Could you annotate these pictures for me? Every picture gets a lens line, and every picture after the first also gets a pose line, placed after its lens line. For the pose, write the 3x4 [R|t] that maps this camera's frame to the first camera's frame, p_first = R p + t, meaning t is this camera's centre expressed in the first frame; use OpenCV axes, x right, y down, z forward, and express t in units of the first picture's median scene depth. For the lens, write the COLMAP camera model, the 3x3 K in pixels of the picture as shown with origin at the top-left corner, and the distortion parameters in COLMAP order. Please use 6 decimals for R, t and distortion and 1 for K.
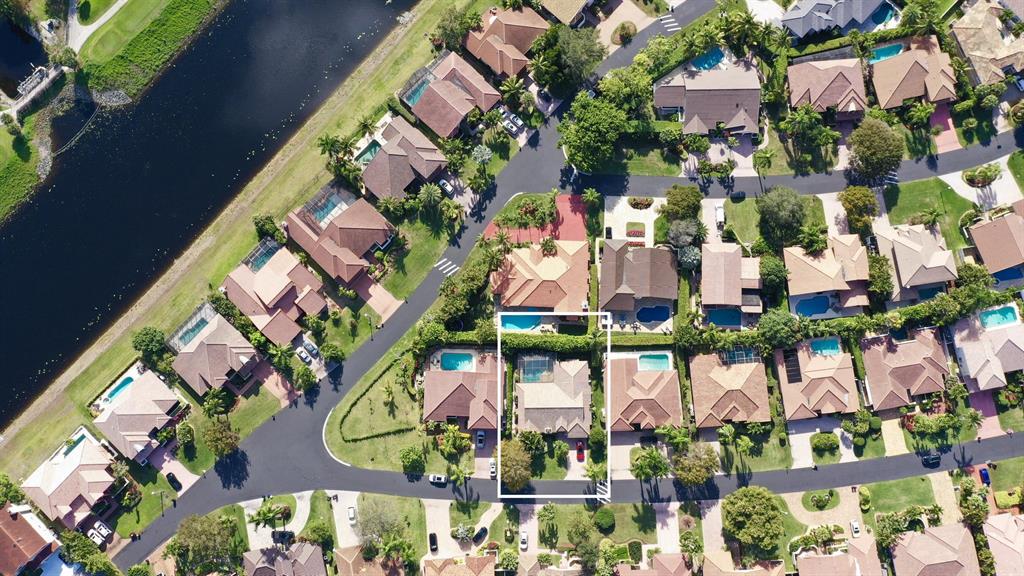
lens RADIAL K [[819.4, 0, 517.2], [0, 819.4, 287.9], [0, 0, 1]] dist [-0.024462, 0.007815]
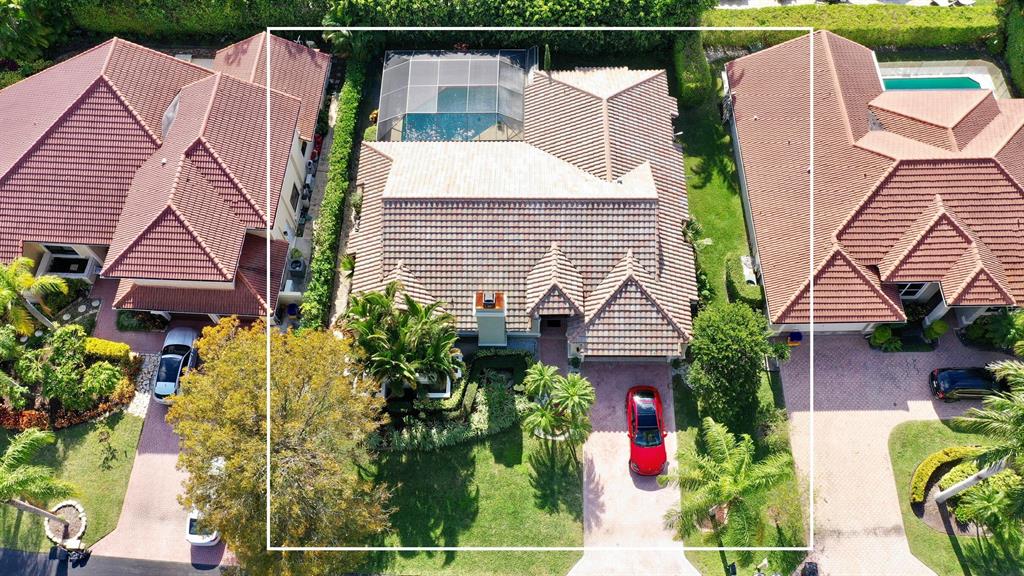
lens RADIAL K [[819.4, 0, 531.0], [0, 819.4, 289.3], [0, 0, 1]] dist [-0.024462, 0.007815]
pose [[0.999730, 0.015591, -0.017256, 0.050299], [-0.020540, 0.939912, -0.340800, 0.232778], [0.010906, 0.341062, 0.939978, 0.783887]]
